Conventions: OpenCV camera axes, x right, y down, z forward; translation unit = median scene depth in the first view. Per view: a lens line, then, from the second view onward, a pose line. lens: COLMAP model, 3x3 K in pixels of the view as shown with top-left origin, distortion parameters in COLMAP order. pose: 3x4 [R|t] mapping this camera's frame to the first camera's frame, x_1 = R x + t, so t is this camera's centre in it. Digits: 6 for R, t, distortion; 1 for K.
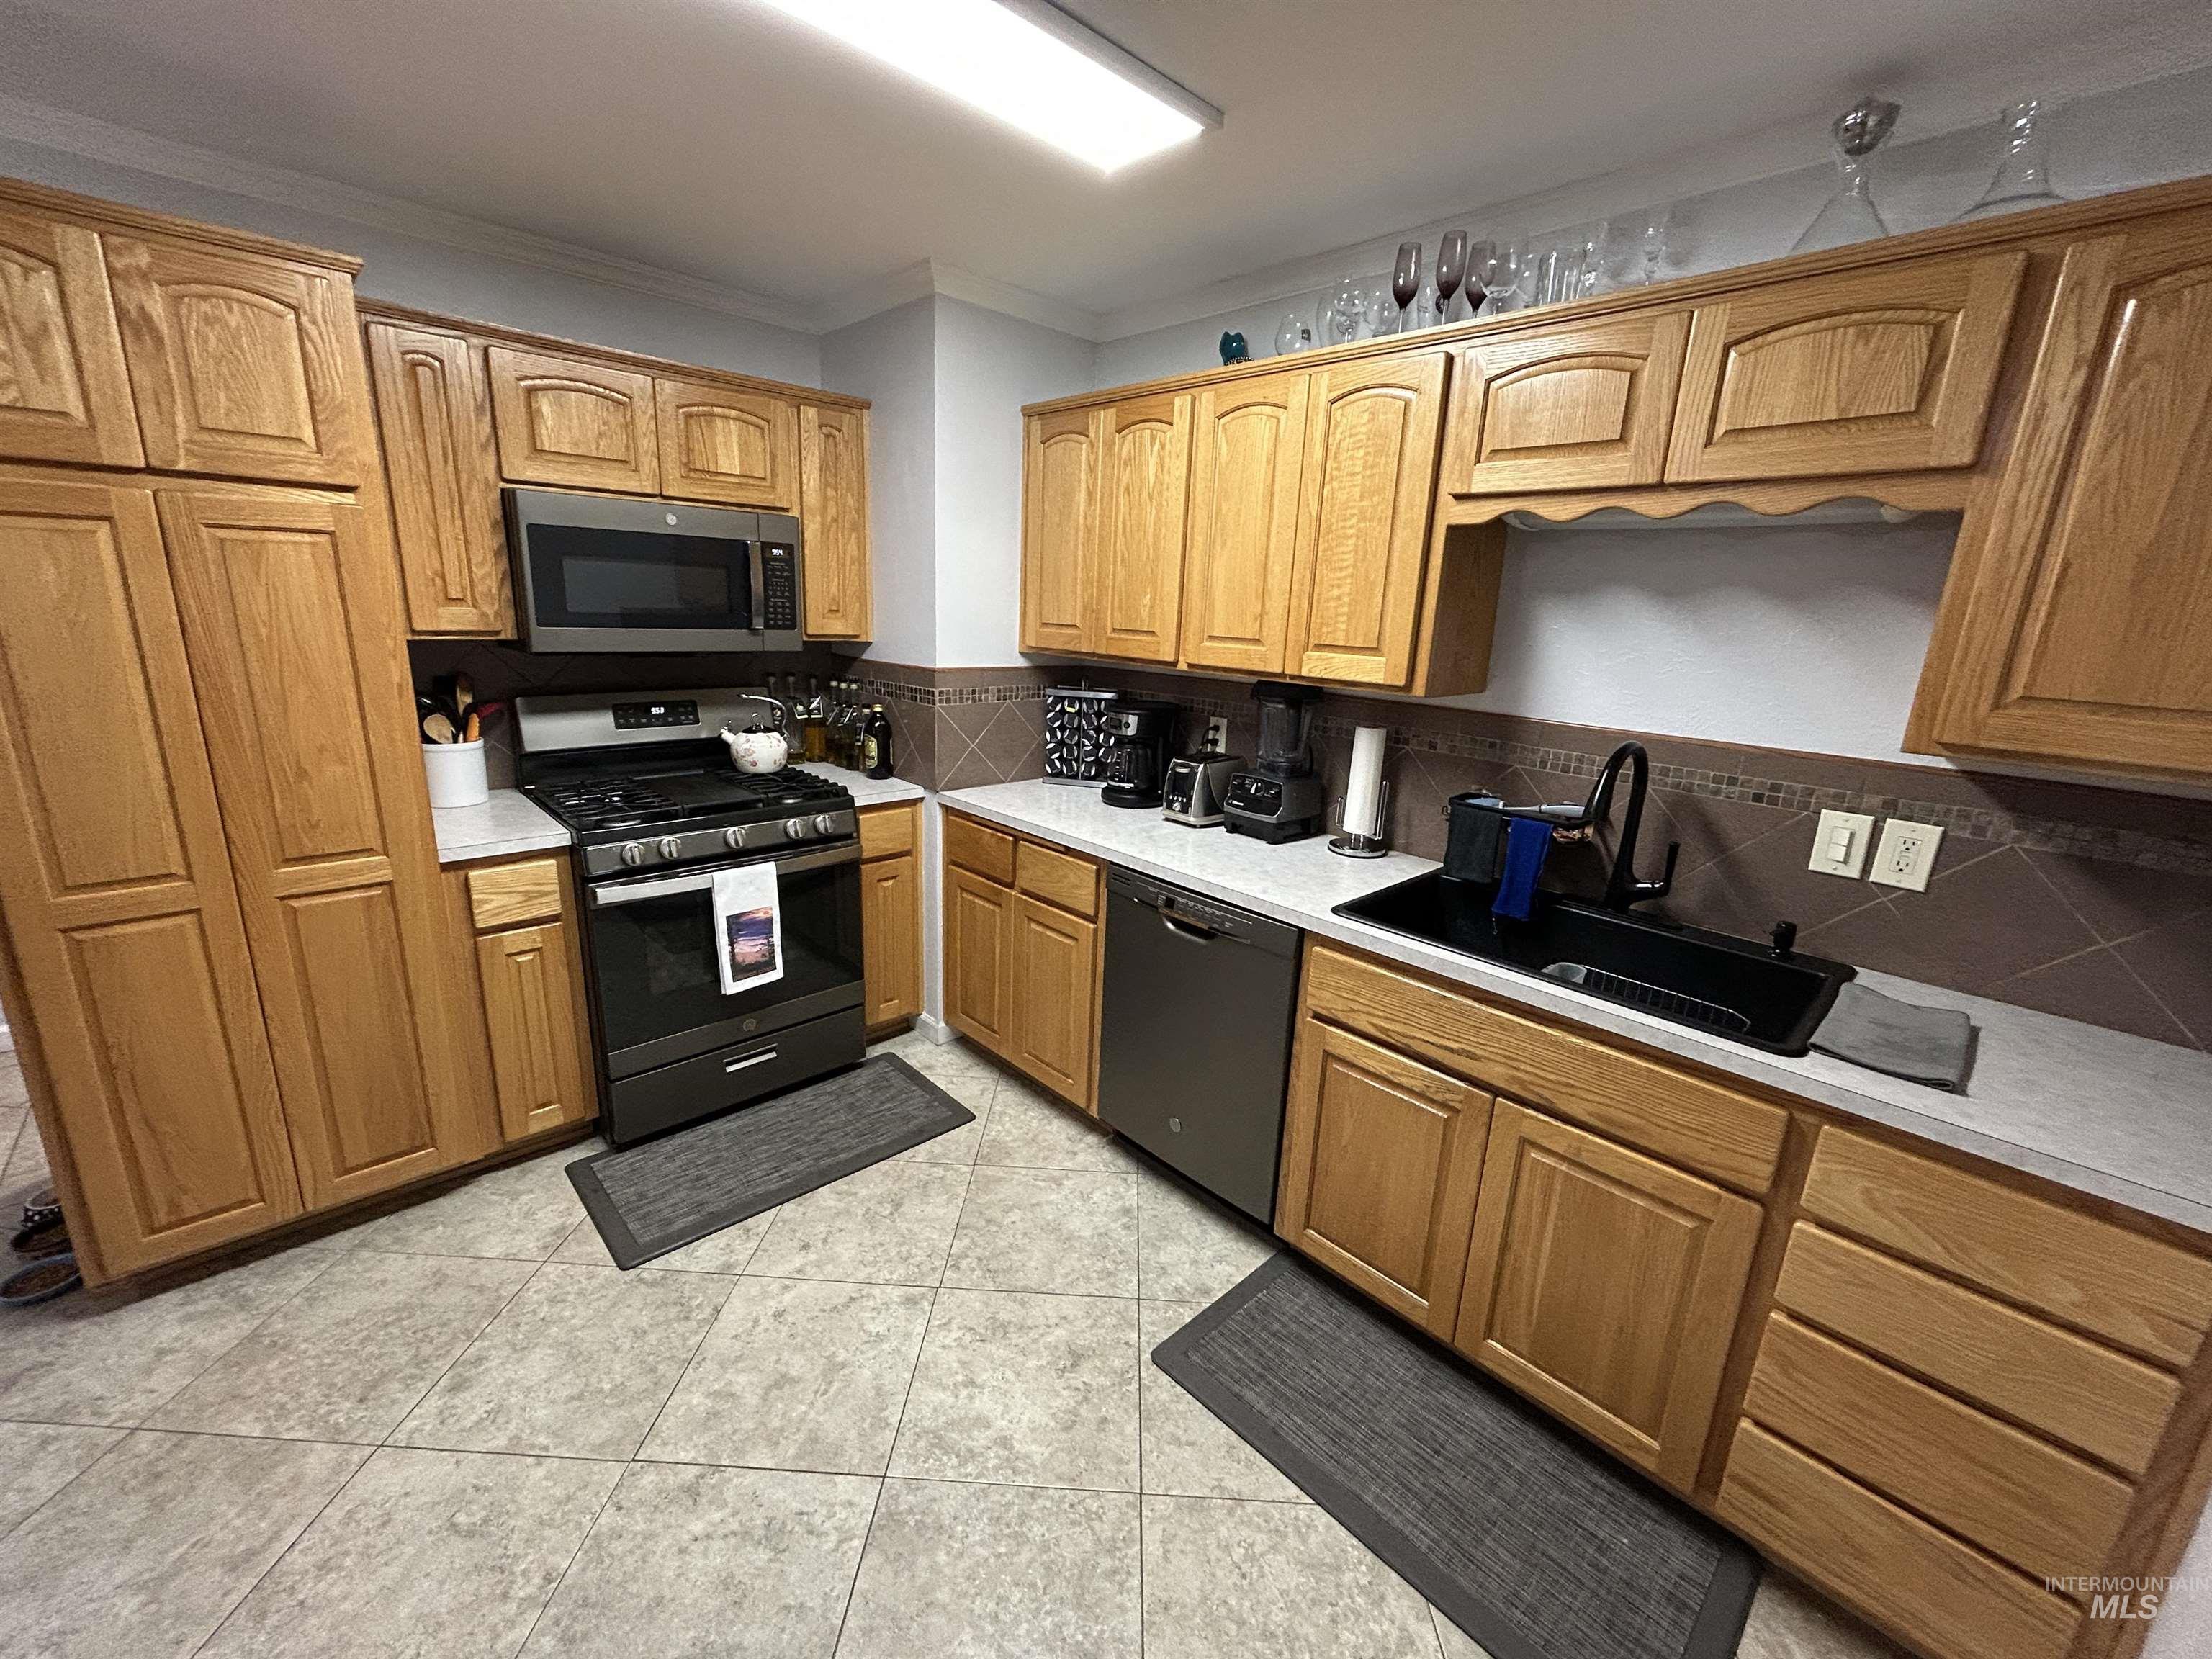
lens RADIAL K [[893.8, 0, 1098.9], [0, 893.8, 826.5], [0, 0, 1]] dist [0.000864, -0.000551]
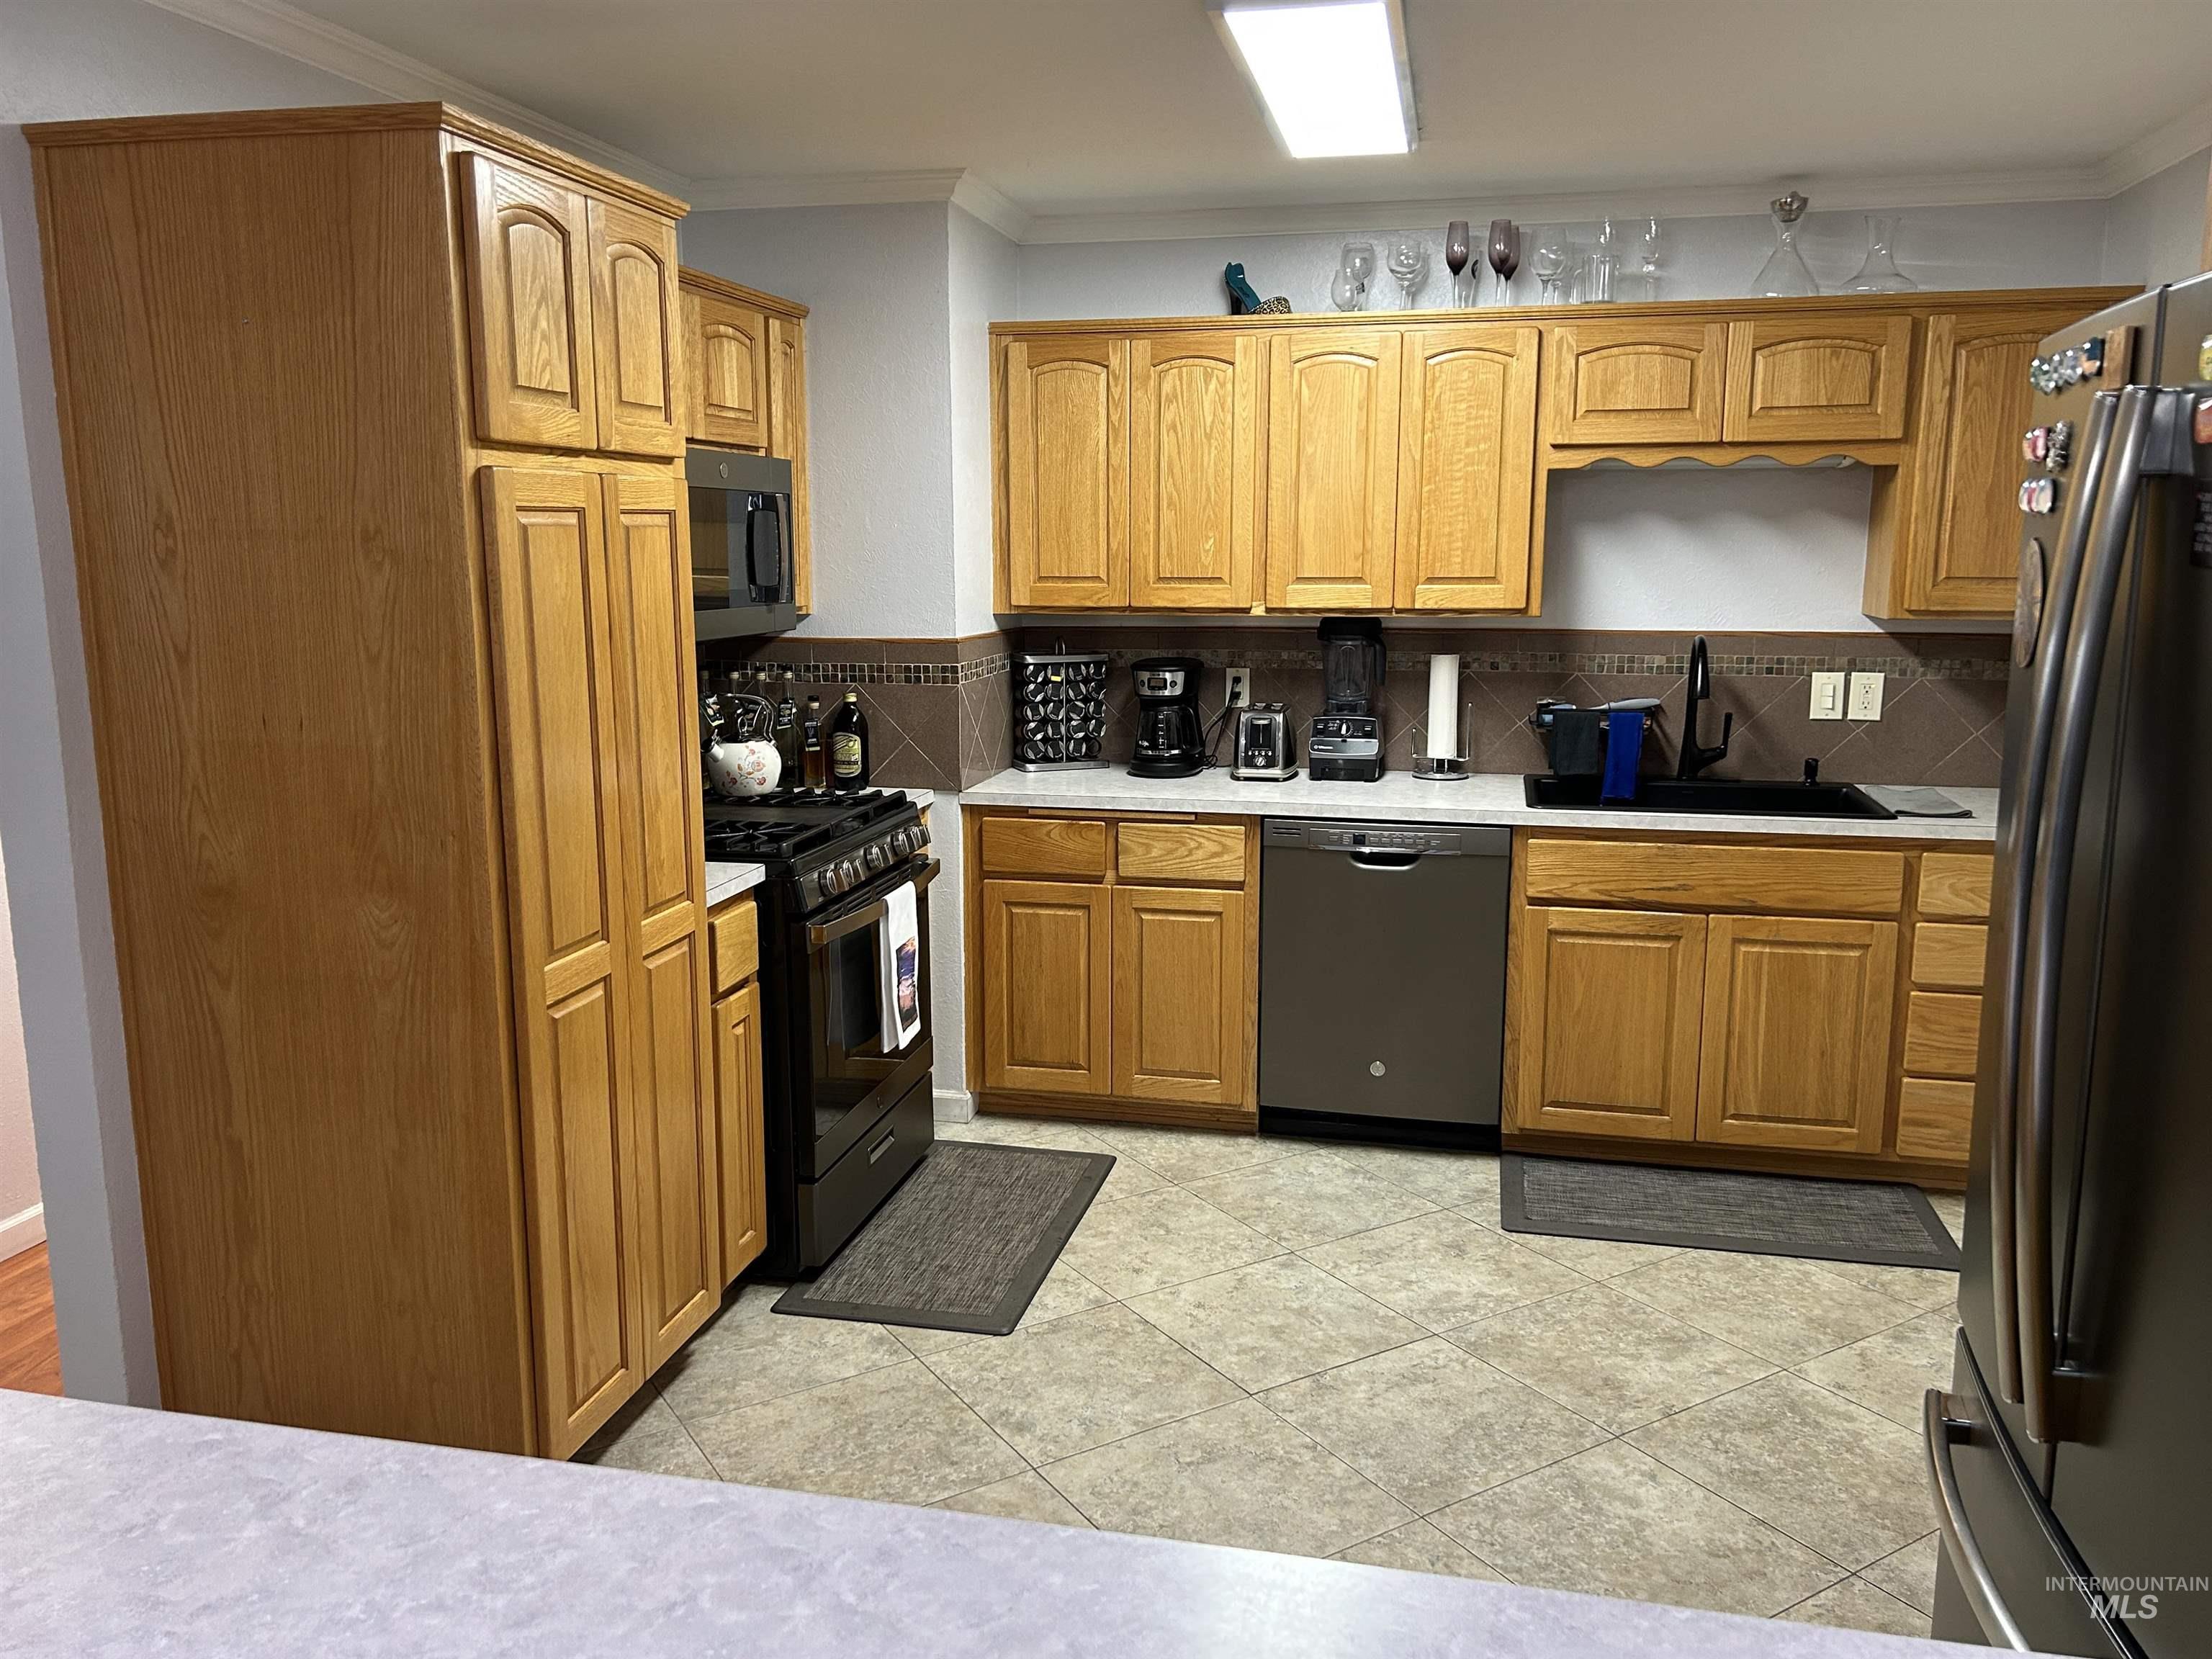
lens RADIAL K [[1687.0, 0, 1101.8], [0, 1687.0, 831.9], [0, 0, 1]] dist [0.055021, -0.066034]
pose [[0.828866, -0.139323, 0.541822, -1.384392], [0.172800, 0.984894, -0.011092, 0.055759], [-0.532092, 0.102821, 0.840420, -0.517917]]
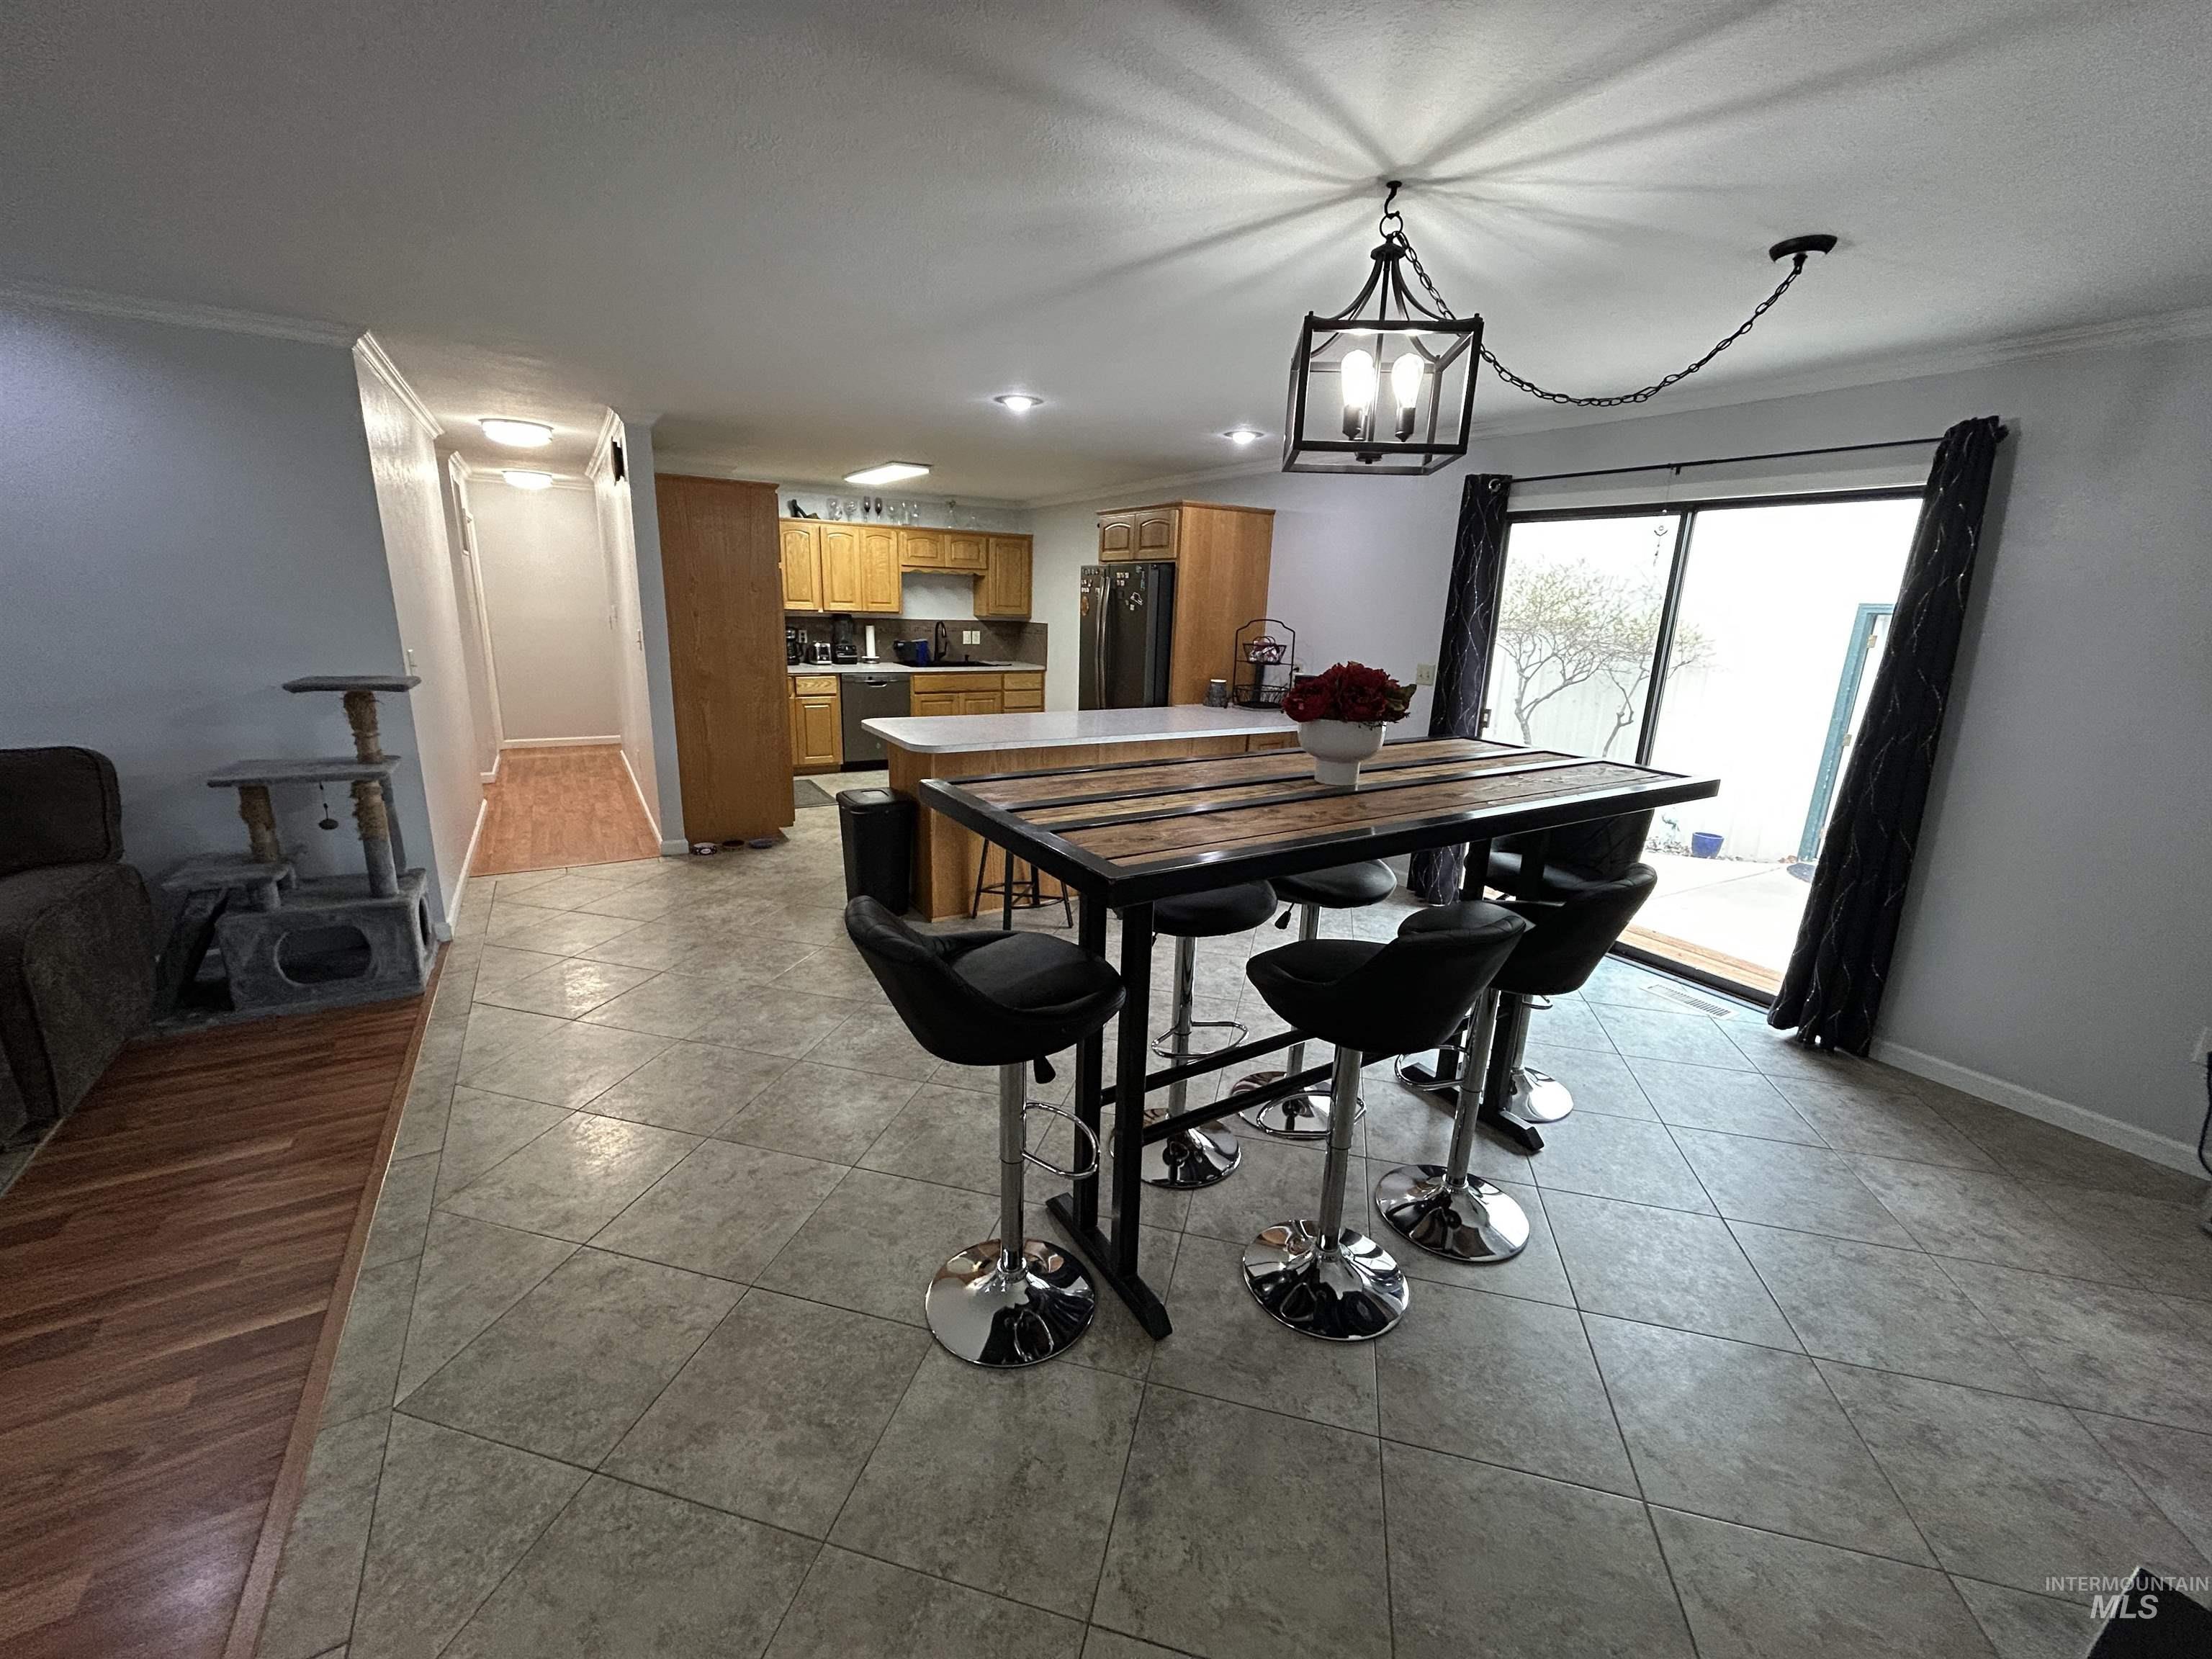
lens RADIAL K [[893.8, 0, 1107.3], [0, 893.8, 832.0], [0, 0, 1]] dist [0.000864, -0.000551]
pose [[0.209484, -0.280638, 0.936674, -3.692800], [0.219932, 0.946906, 0.234517, 0.045613], [-0.952757, 0.156877, 0.260083, -0.818279]]
